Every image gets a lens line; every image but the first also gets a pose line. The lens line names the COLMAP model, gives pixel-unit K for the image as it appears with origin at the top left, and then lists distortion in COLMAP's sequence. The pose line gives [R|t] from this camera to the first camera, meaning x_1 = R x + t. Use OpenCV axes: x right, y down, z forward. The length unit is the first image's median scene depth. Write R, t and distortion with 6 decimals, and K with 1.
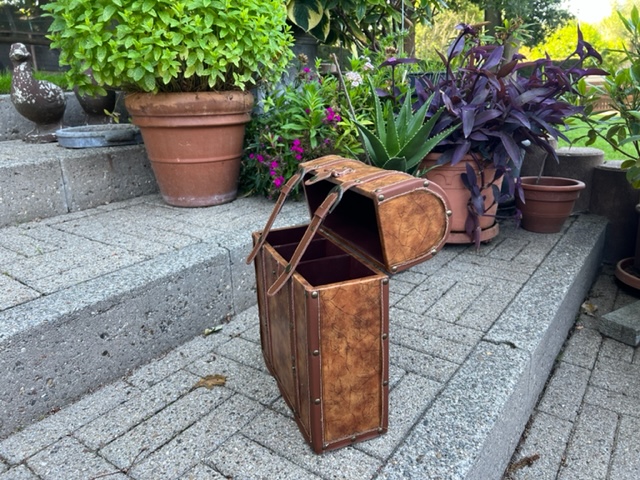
lens RADIAL K [[501.8, 0, 321.6], [0, 501.8, 236.9], [0, 0, 1]] dist [0.038875, -0.052623]
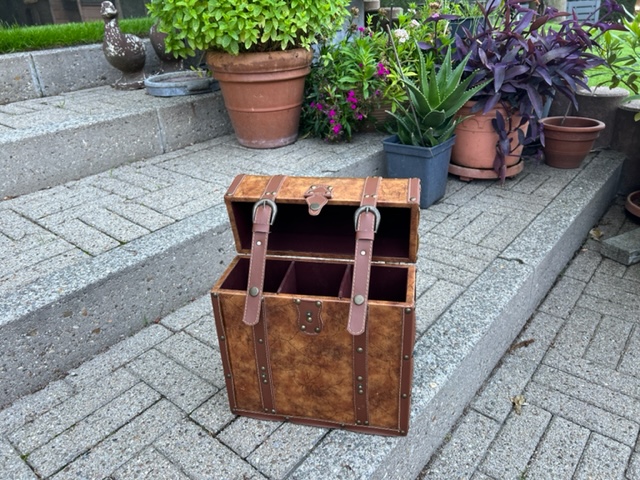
lens RADIAL K [[501.8, 0, 318.1], [0, 501.8, 243.7], [0, 0, 1]] dist [0.038875, -0.052623]
pose [[0.997606, 0.011401, -0.068215, -0.045110], [-0.000066, 0.986476, 0.163904, -0.035048], [0.069161, -0.163507, 0.984115, -0.243536]]
